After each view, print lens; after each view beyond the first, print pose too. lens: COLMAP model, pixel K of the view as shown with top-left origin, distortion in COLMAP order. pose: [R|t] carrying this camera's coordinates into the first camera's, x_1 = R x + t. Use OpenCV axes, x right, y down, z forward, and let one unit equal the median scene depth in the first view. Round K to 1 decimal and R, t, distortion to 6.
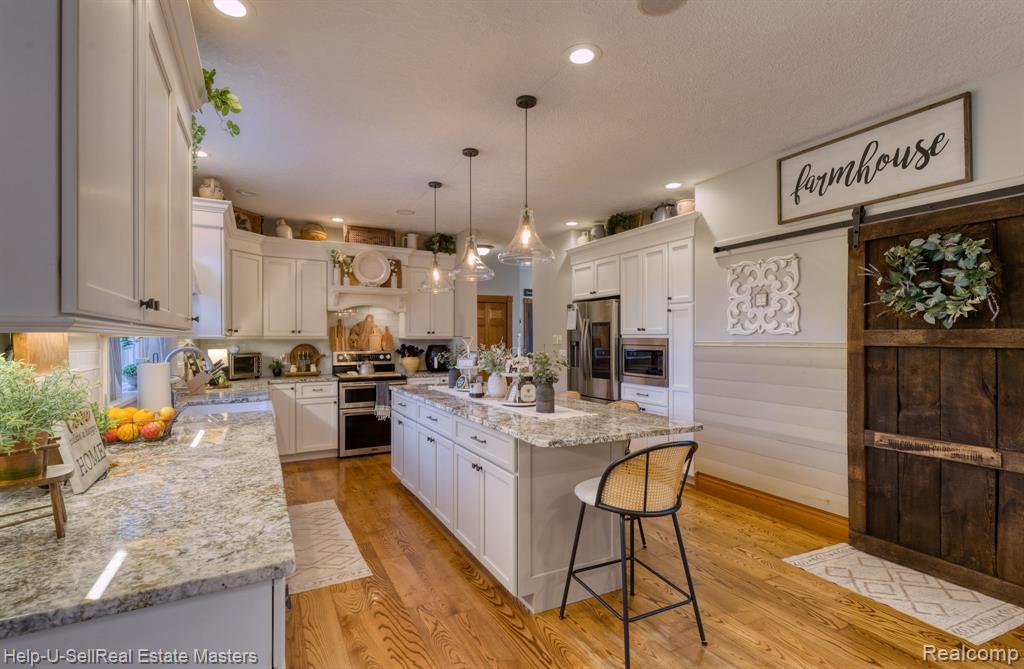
lens RADIAL K [[489.1, 0, 537.2], [0, 489.1, 337.4], [0, 0, 1]] dist [0.013771, -0.002174]
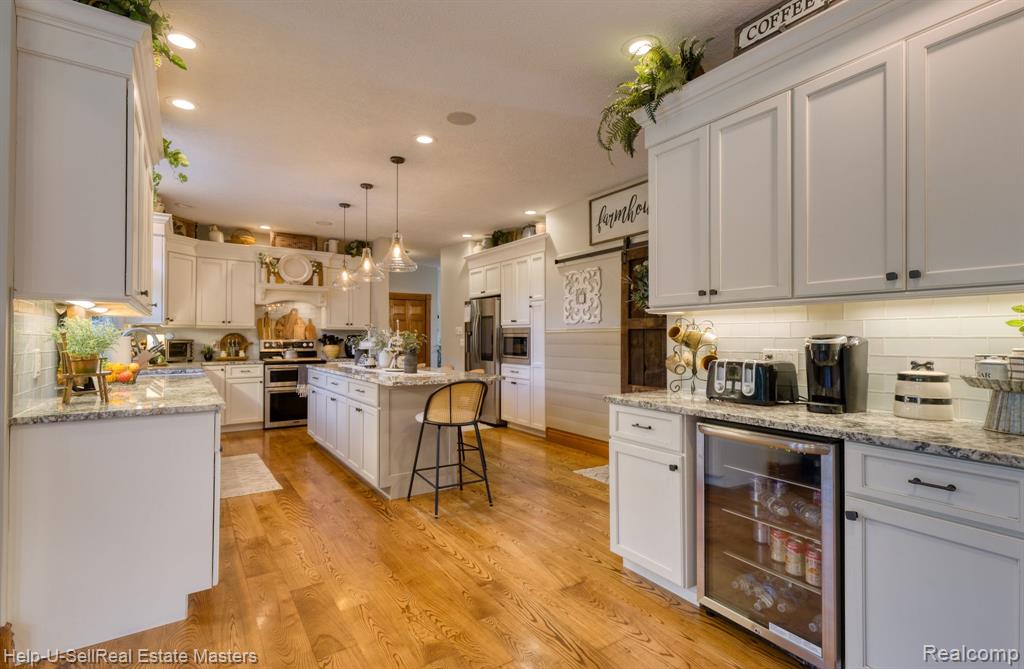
lens RADIAL K [[489.1, 0, 542.8], [0, 489.1, 332.1], [0, 0, 1]] dist [0.013771, -0.002174]
pose [[0.993324, 0.004086, 0.115287, 0.144596], [-0.002837, 0.999936, -0.010996, 0.027444], [-0.115324, 0.010595, 0.993271, -0.295068]]
